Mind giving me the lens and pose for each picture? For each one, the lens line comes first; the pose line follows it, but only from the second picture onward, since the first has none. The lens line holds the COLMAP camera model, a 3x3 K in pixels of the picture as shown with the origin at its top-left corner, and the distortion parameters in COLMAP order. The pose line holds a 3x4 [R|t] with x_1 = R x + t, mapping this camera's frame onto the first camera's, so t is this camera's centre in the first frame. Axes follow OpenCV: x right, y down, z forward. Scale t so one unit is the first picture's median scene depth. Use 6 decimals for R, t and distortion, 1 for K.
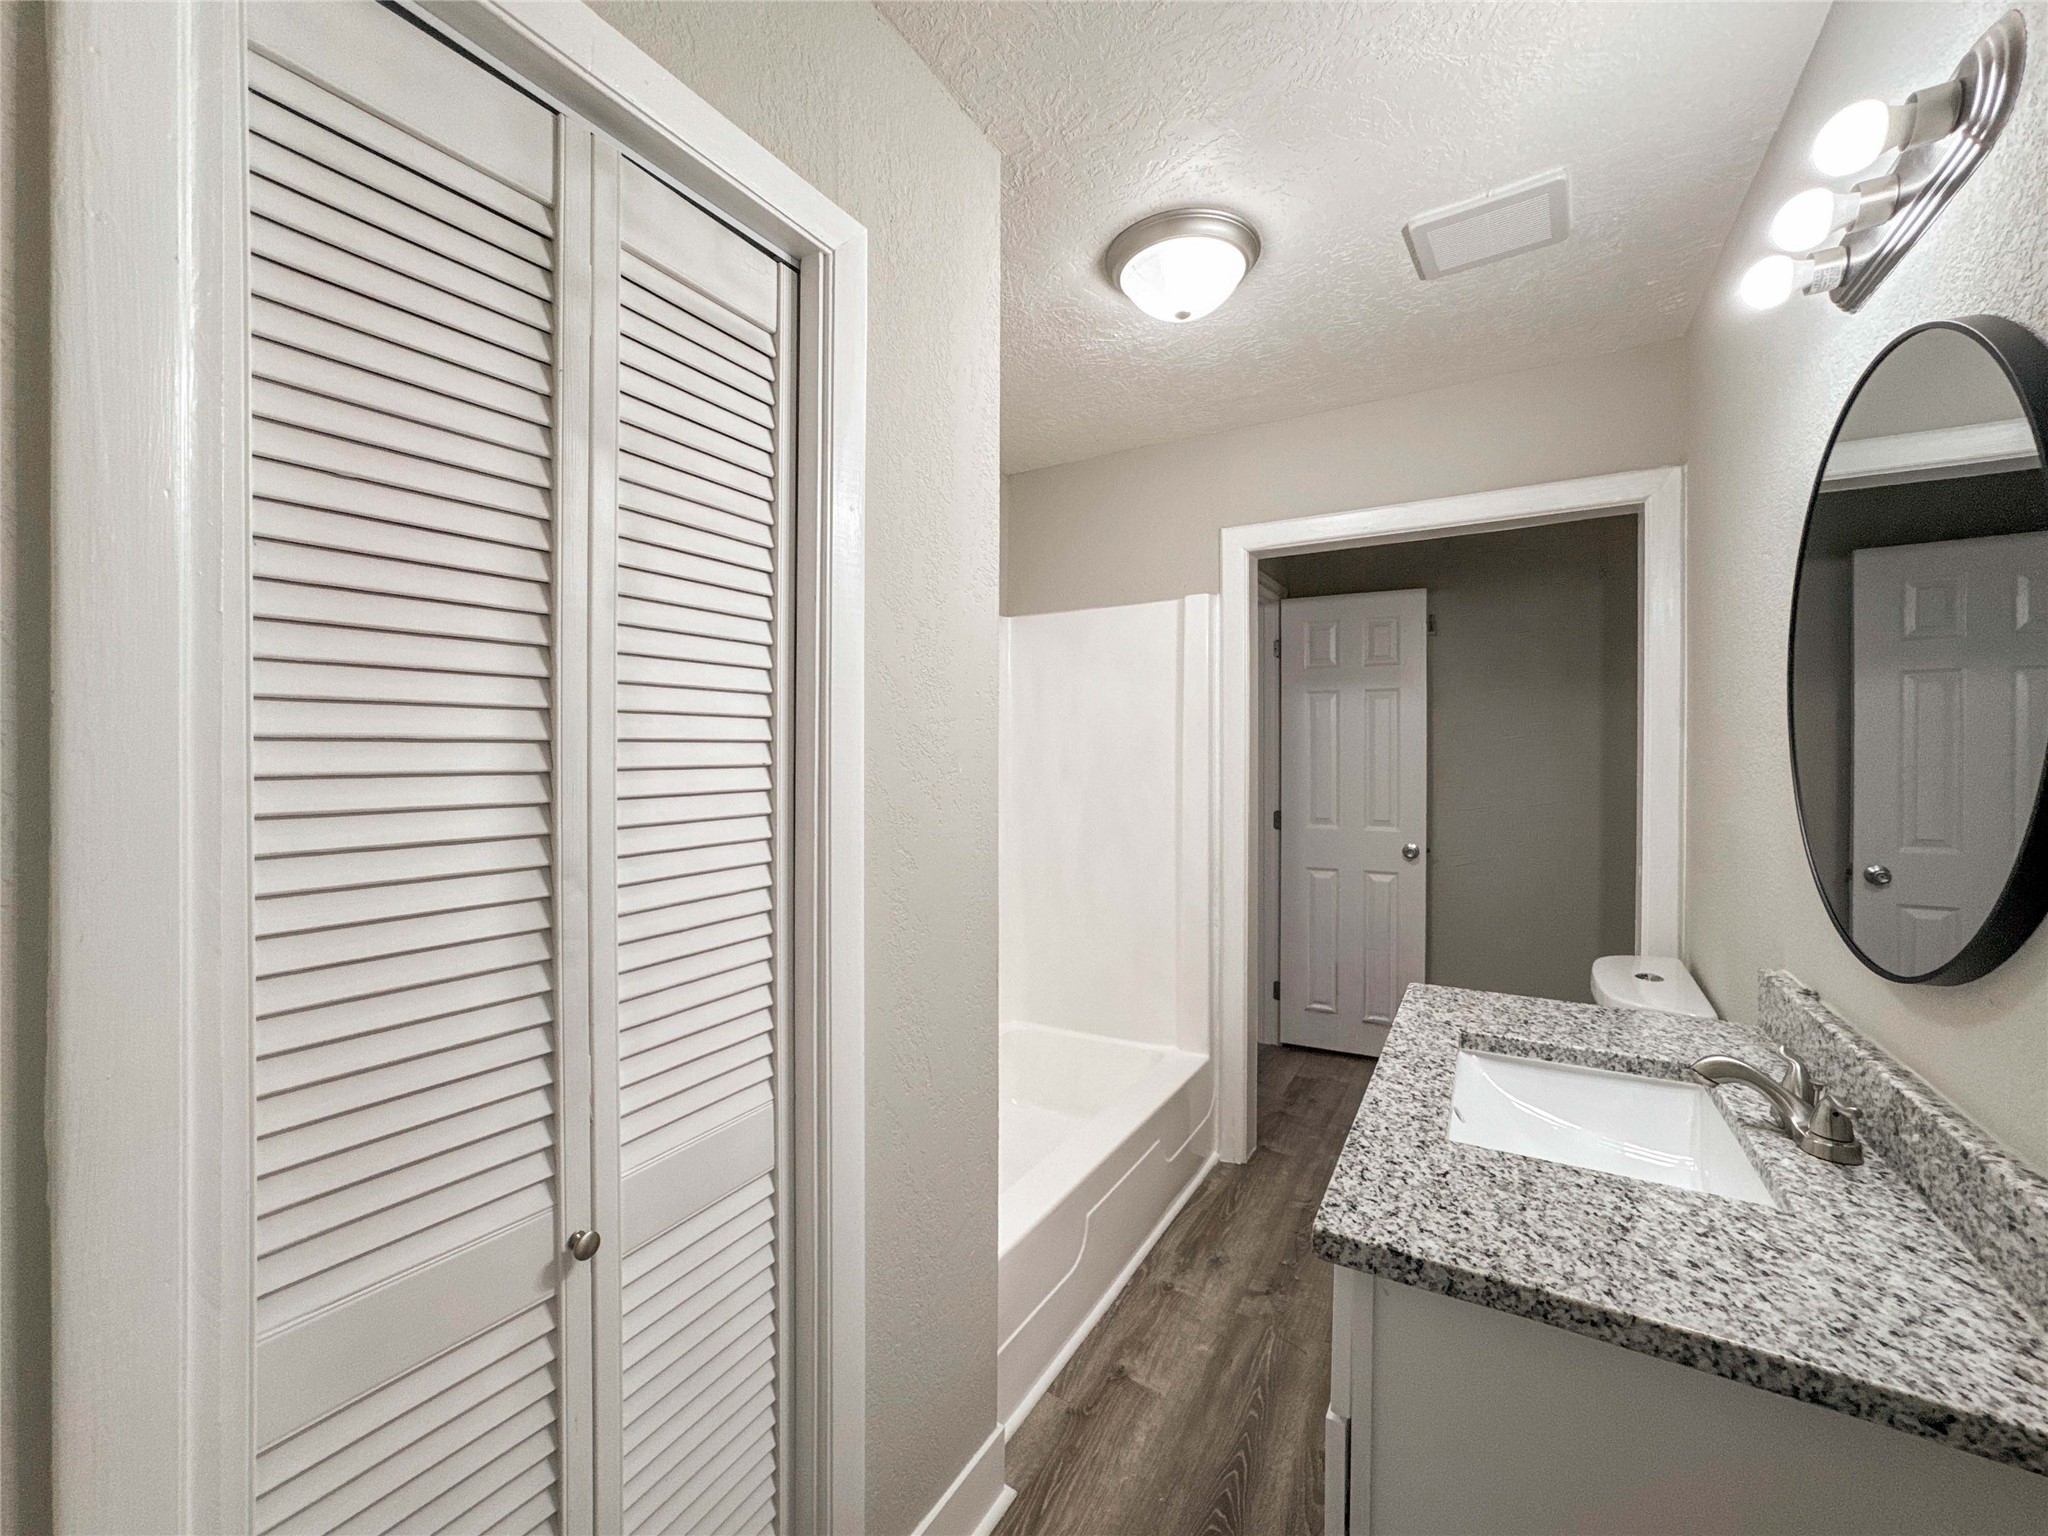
lens RADIAL K [[838.6, 0, 1017.3], [0, 838.6, 759.3], [0, 0, 1]] dist [-0.037515, 0.016900]
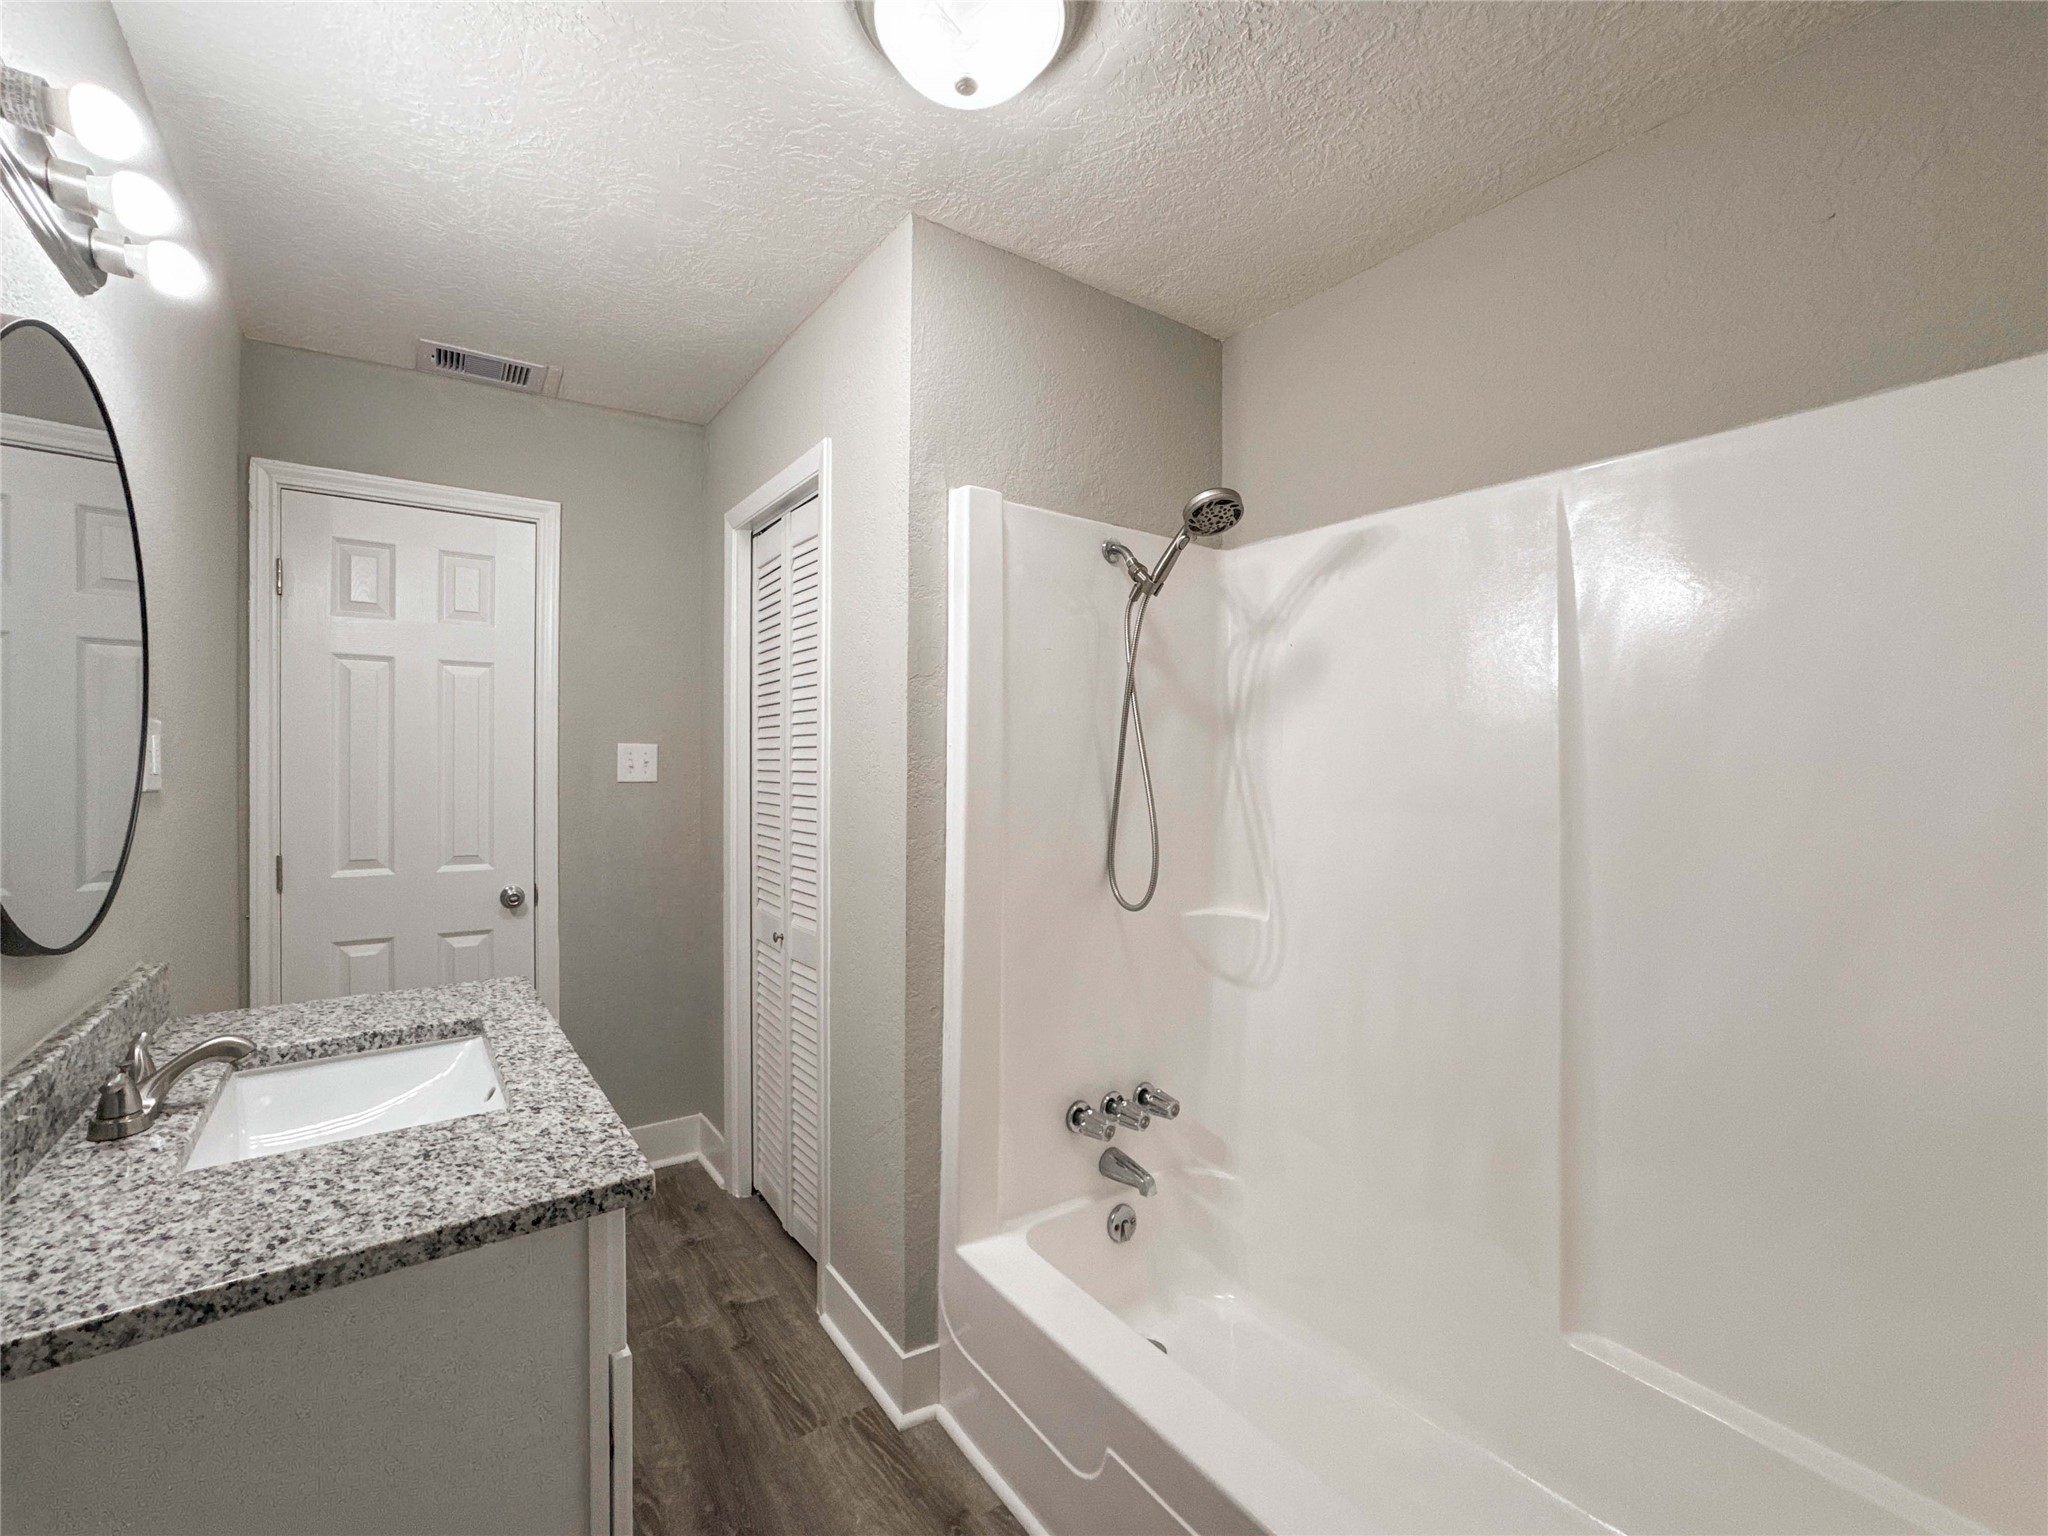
lens RADIAL K [[838.6, 0, 1017.3], [0, 838.6, 759.3], [0, 0, 1]] dist [-0.037515, 0.016900]
pose [[-0.380751, -0.009899, -0.924625, 1.101759], [-0.016047, 0.999863, -0.004097, -0.002388], [0.924539, 0.013277, -0.380857, 1.770768]]
